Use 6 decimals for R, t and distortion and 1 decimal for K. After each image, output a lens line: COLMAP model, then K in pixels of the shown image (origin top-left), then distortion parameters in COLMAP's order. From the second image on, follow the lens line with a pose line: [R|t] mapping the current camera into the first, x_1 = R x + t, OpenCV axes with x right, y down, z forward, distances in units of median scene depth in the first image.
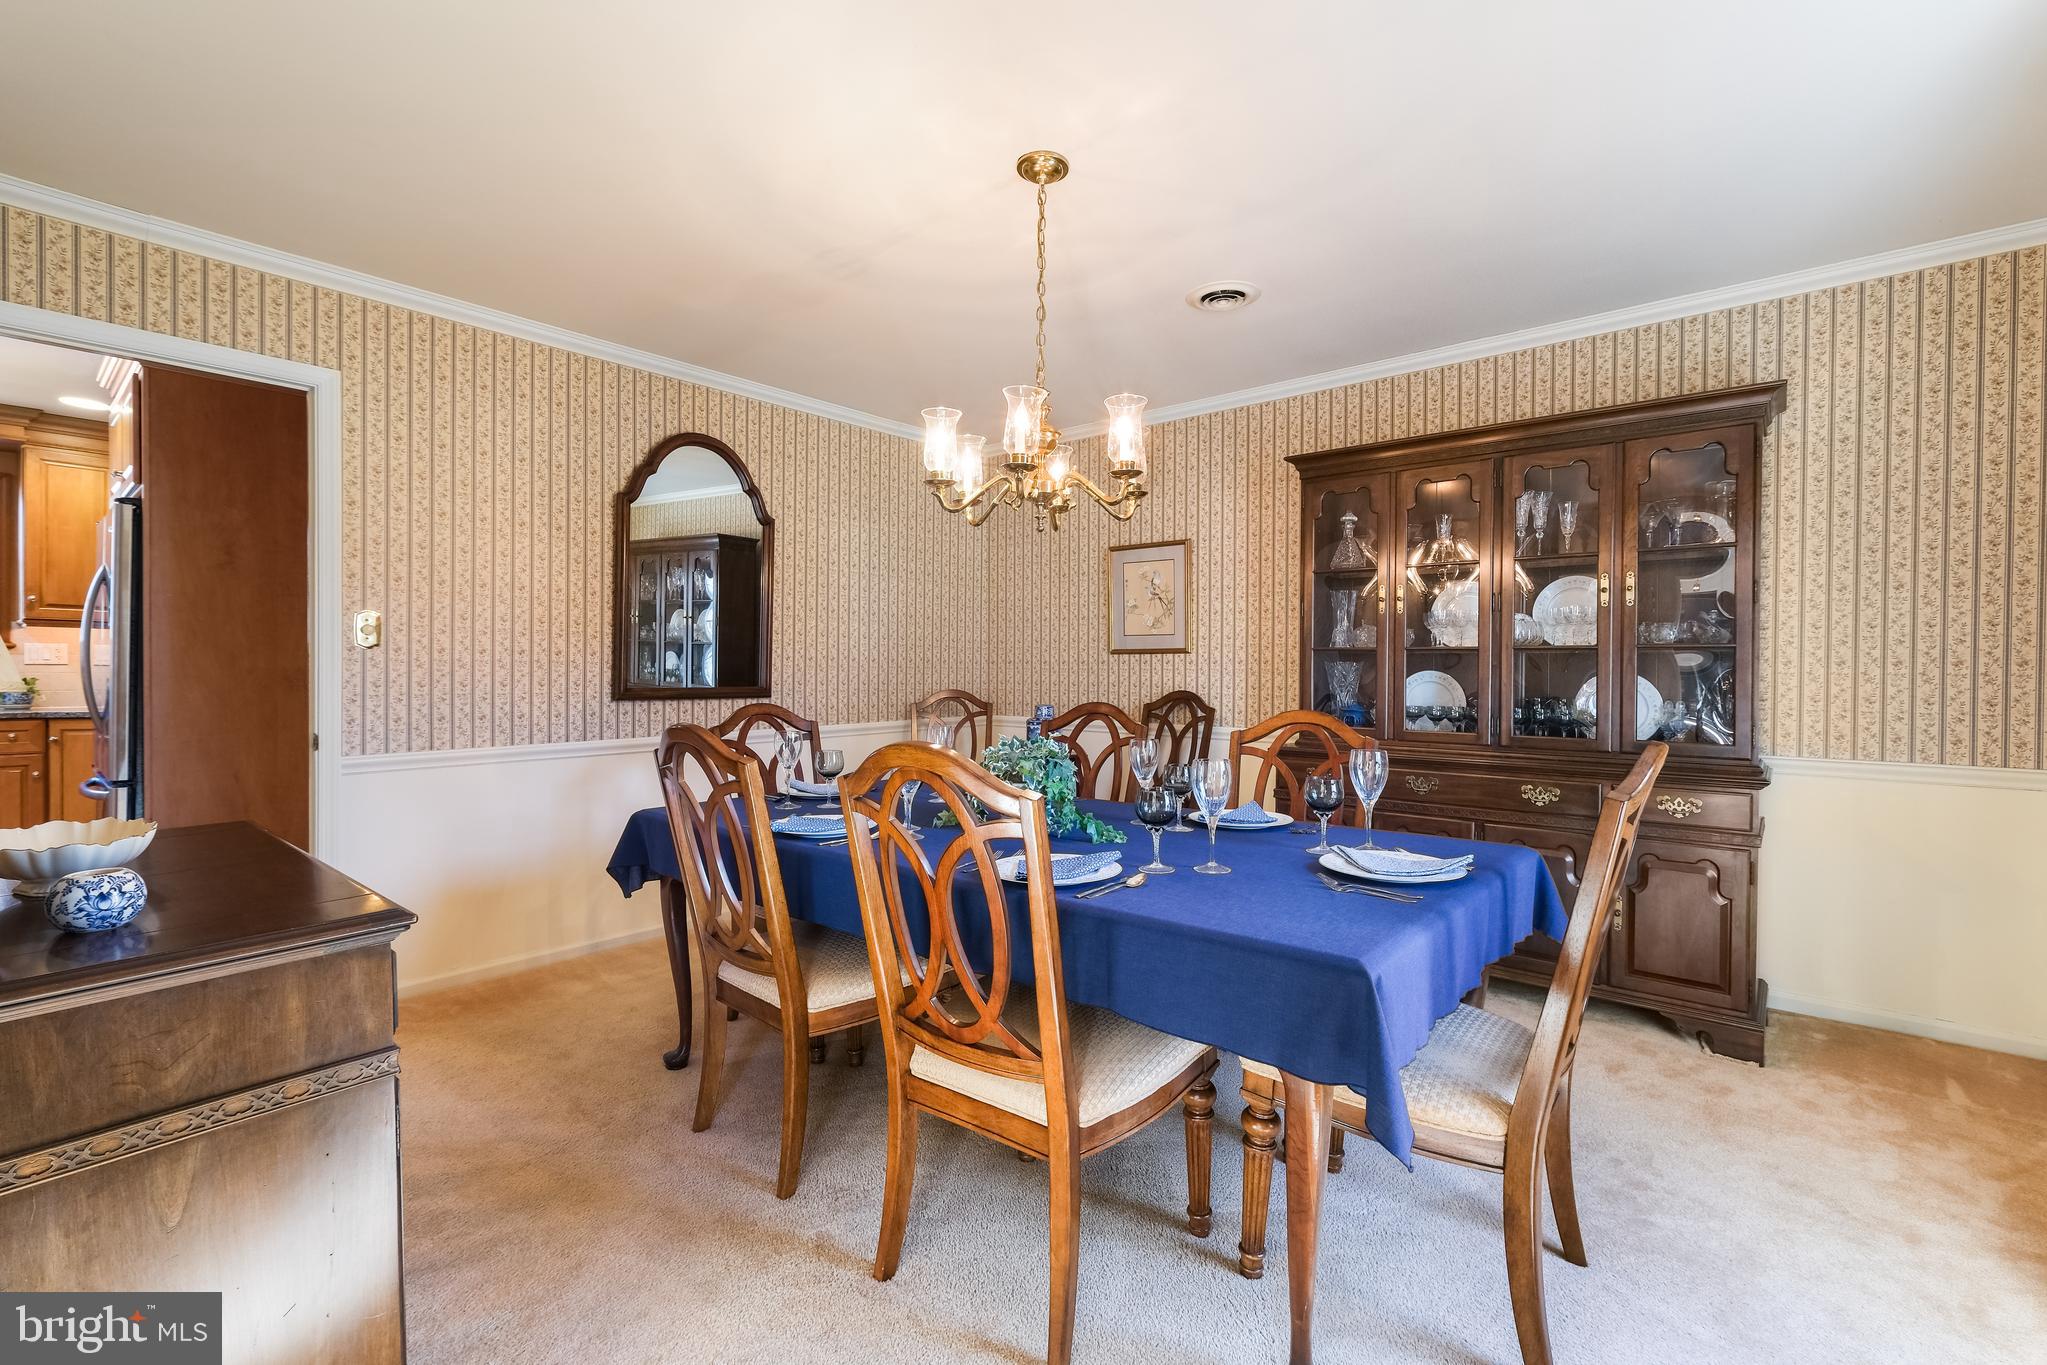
lens RADIAL K [[891.1, 0, 1020.5], [0, 891.1, 686.8], [0, 0, 1]] dist [0.000162, -0.000402]
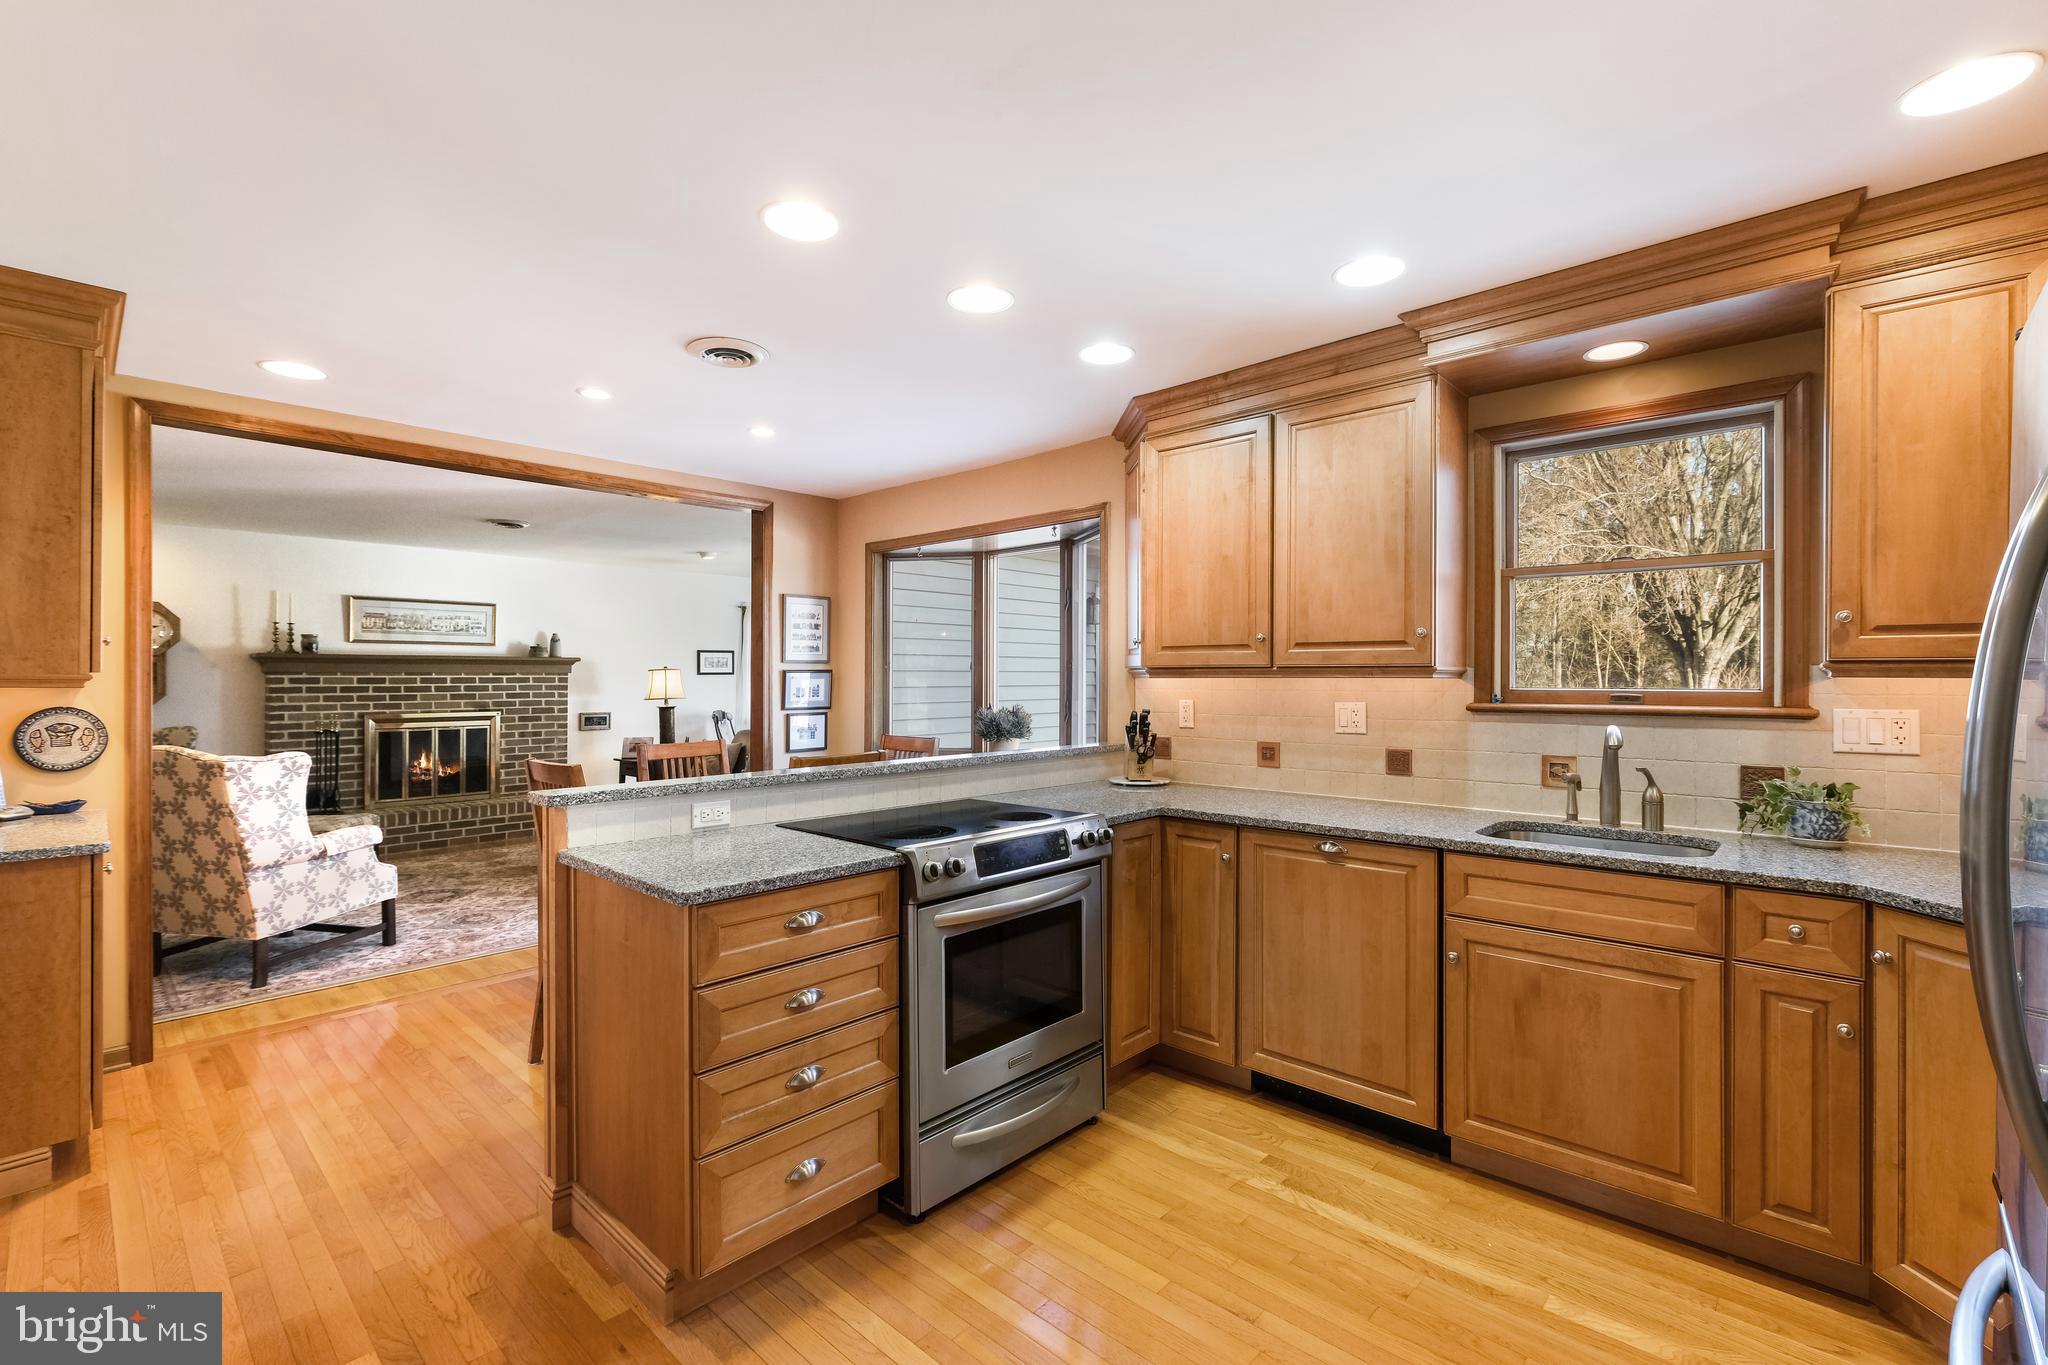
lens RADIAL K [[889.6, 0, 1024.7], [0, 889.6, 677.6], [0, 0, 1]] dist [0.000190, -0.000397]
pose [[-0.039189, -0.011185, -0.999169, -0.658590], [-0.015762, 0.999820, -0.010574, -0.058200], [0.999107, 0.015335, -0.039358, 0.618231]]
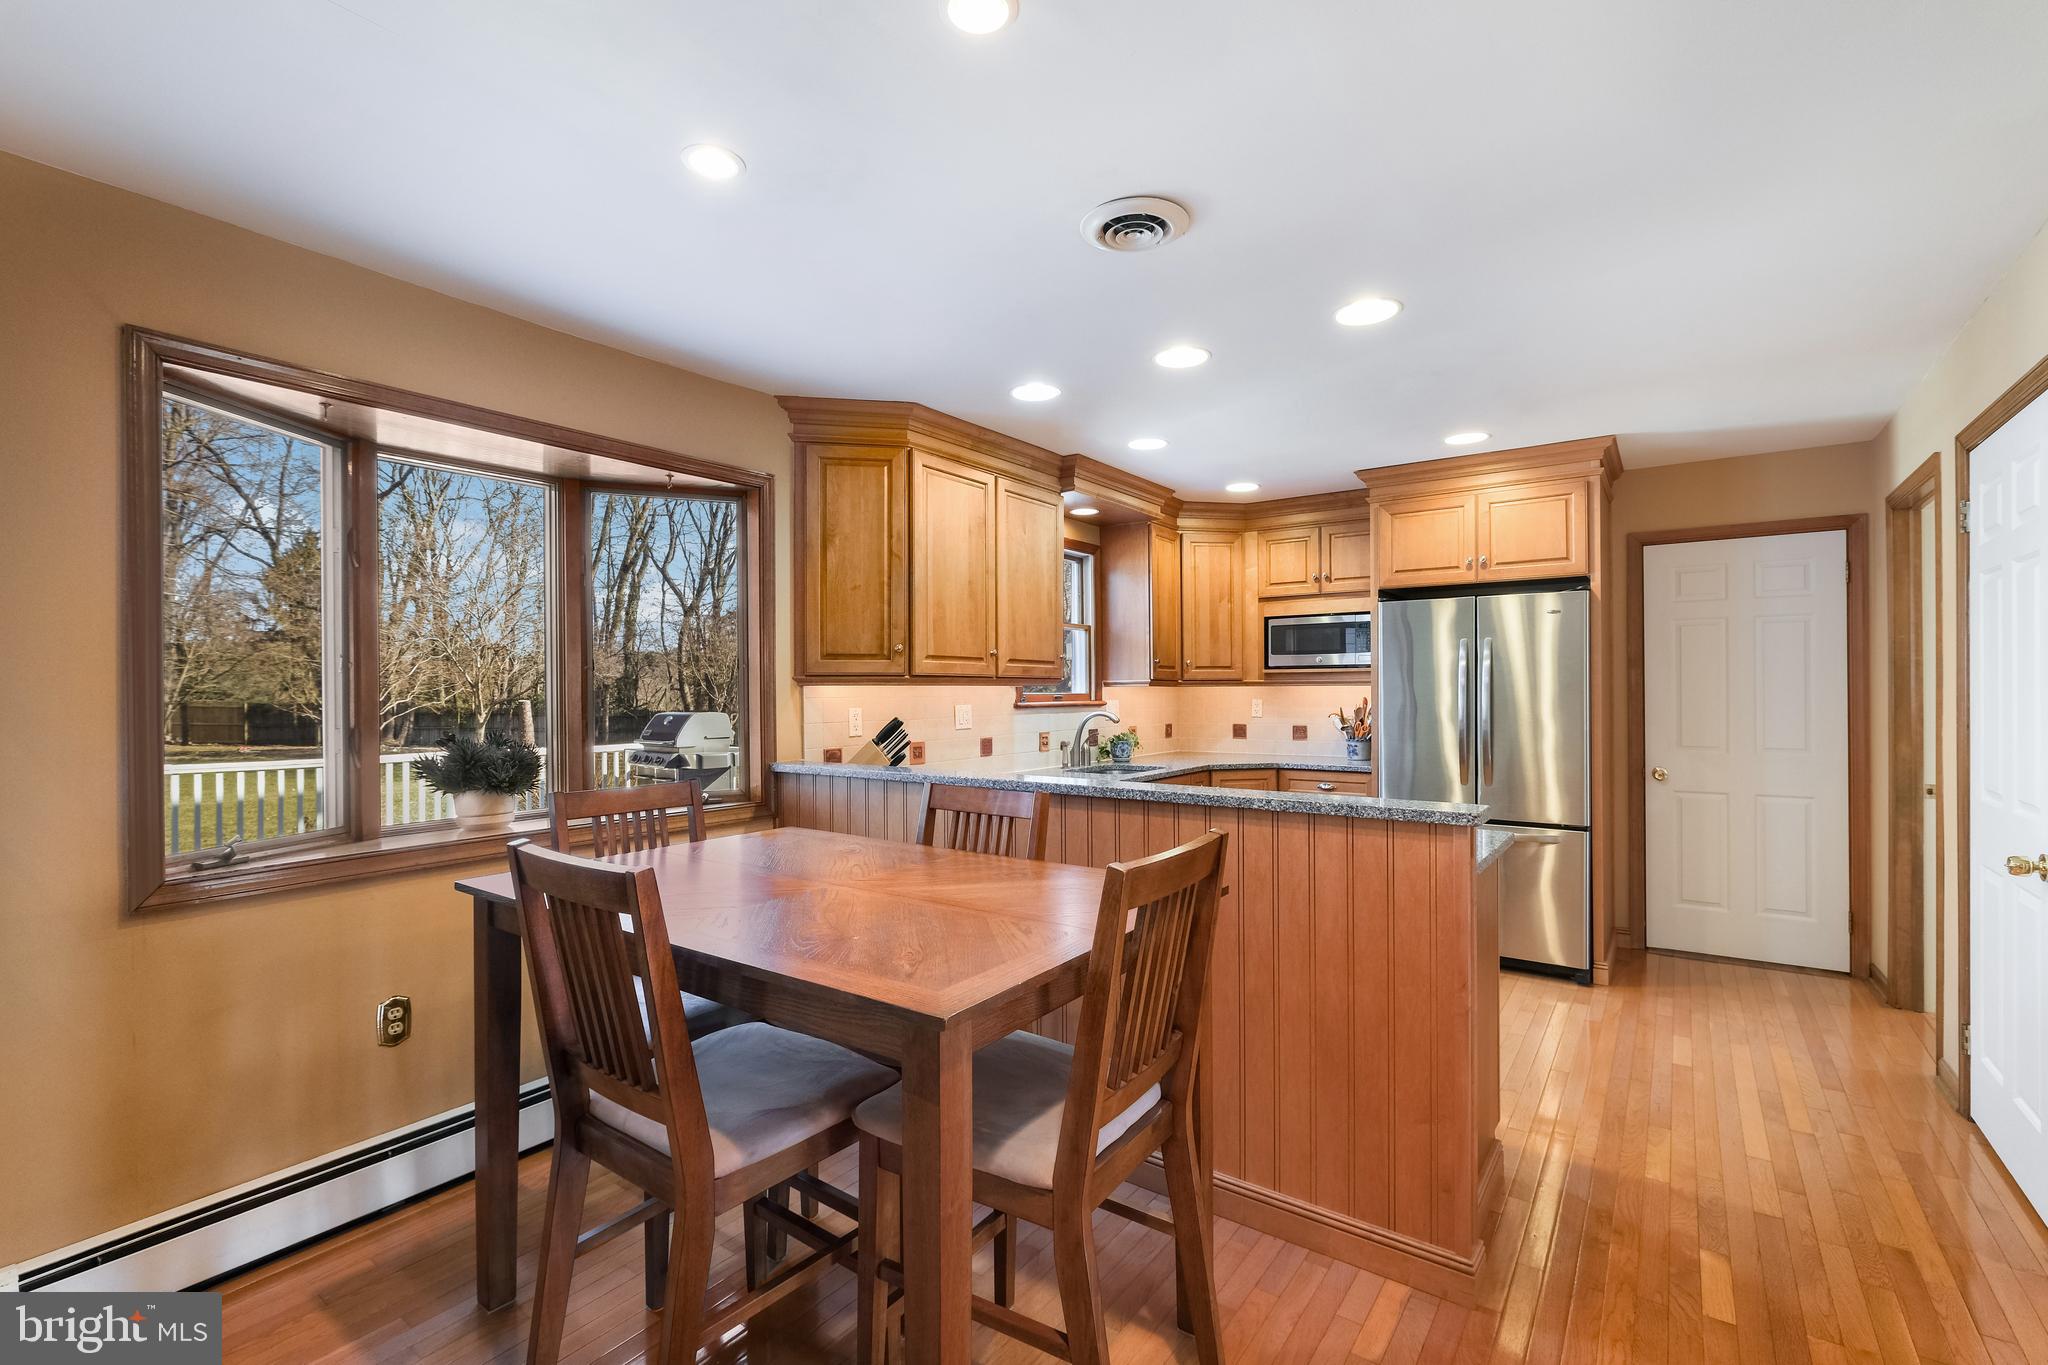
lens RADIAL K [[891.5, 0, 1021.0], [0, 891.5, 686.8], [0, 0, 1]] dist [0.000162, -0.000402]
pose [[0.997510, -0.013793, 0.069169, -1.404527], [0.015119, 0.999711, -0.018687, -0.050354], [-0.068891, 0.019686, 0.997430, -0.096363]]
